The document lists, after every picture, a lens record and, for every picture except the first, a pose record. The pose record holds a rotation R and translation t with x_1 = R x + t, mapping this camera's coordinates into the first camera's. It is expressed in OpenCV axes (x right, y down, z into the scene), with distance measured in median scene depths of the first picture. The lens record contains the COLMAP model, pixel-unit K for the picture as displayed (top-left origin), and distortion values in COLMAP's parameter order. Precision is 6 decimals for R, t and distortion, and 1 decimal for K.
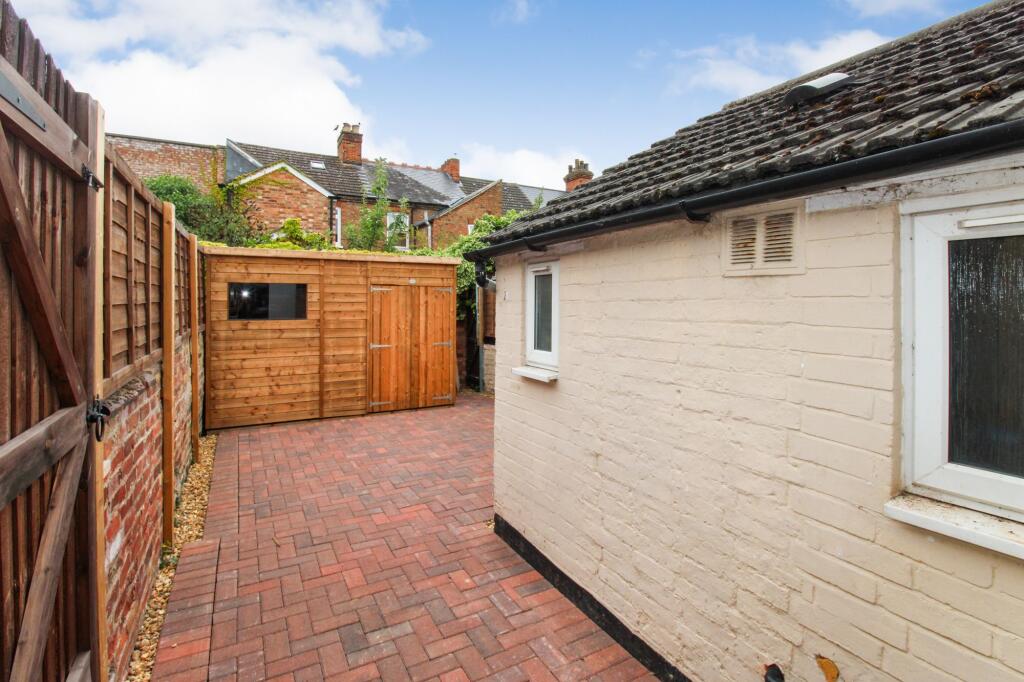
lens RADIAL K [[506.2, 0, 542.6], [0, 506.2, 308.7], [0, 0, 1]] dist [-0.009717, -0.008395]
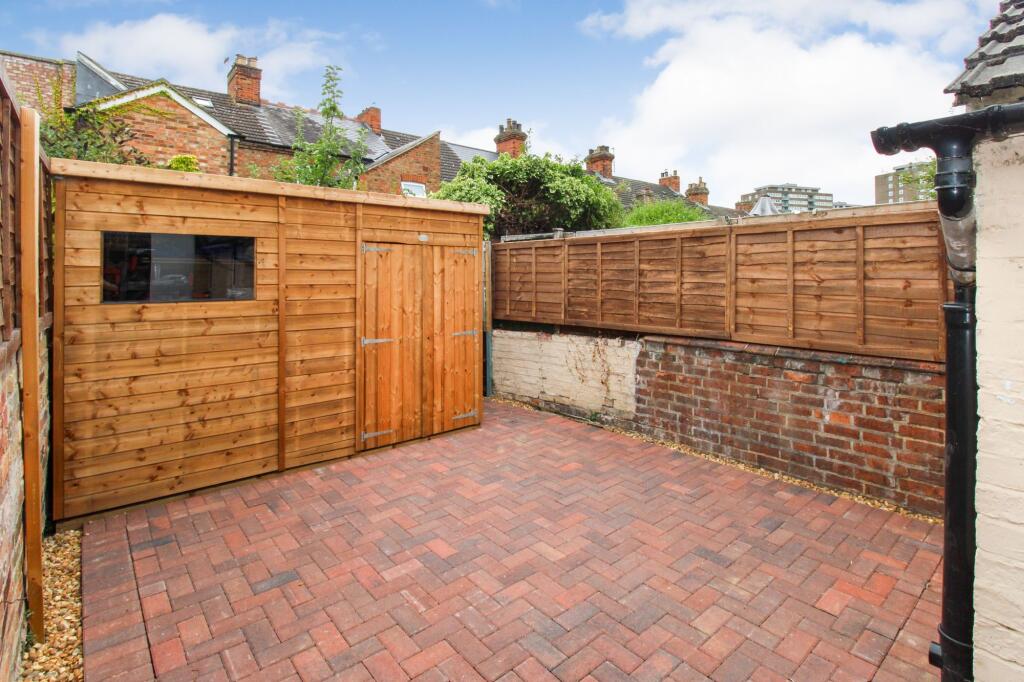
lens RADIAL K [[506.2, 0, 540.4], [0, 506.2, 275.9], [0, 0, 1]] dist [-0.009717, -0.008395]
pose [[0.979841, -0.002081, 0.199769, -0.244385], [0.003960, 0.999952, -0.009008, 0.000475], [-0.199741, 0.009618, 0.979802, 0.348305]]
